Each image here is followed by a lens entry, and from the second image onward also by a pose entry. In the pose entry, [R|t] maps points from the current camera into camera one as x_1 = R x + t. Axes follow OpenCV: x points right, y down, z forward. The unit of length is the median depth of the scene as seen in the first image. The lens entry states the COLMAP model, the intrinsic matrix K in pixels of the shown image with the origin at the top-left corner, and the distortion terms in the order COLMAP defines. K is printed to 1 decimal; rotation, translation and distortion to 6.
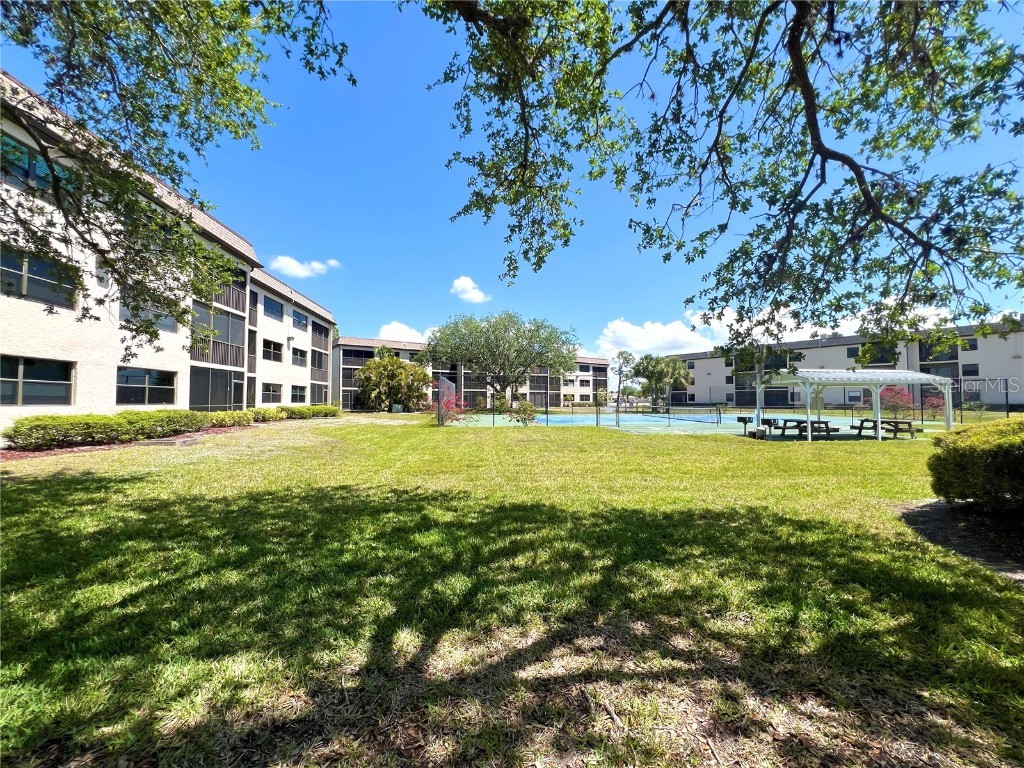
lens RADIAL K [[412.3, 0, 511.2], [0, 412.3, 384.0], [0, 0, 1]] dist [-0.000043, 0.000012]
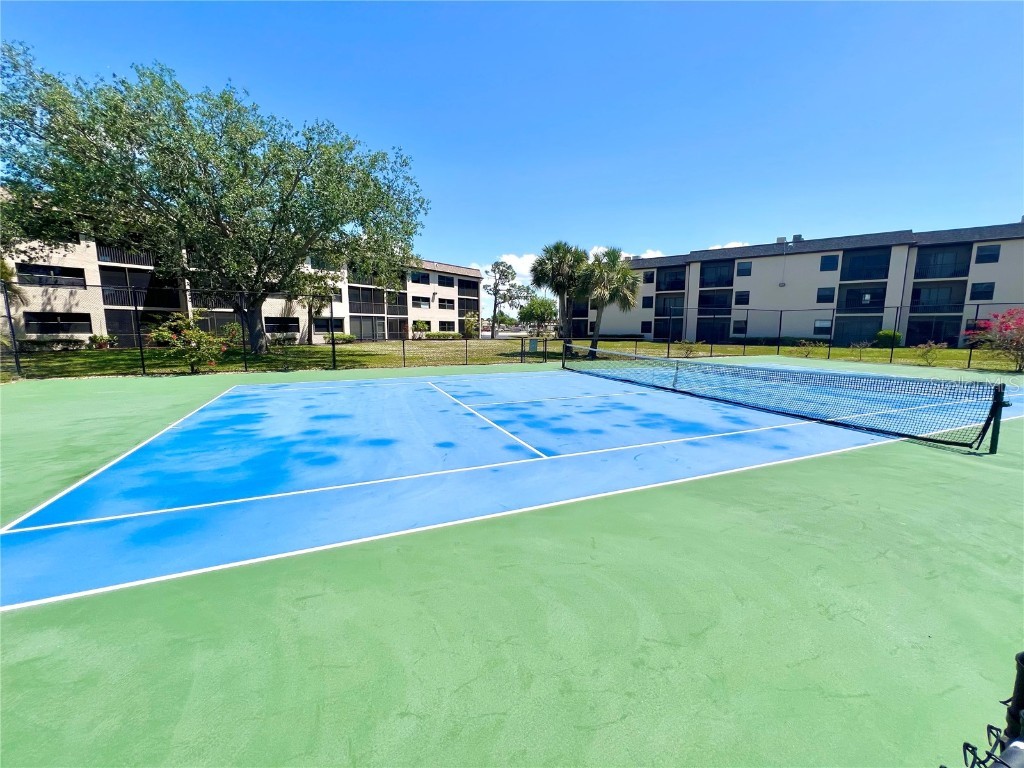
lens RADIAL K [[408.0, 0, 517.6], [0, 408.0, 383.8], [0, 0, 1]] dist [-0.008072, 0.000474]
pose [[0.946889, -0.039911, 0.319075, 0.072840], [-0.016878, 0.984731, 0.173261, 0.008887], [-0.321118, -0.169444, 0.931757, 0.330697]]
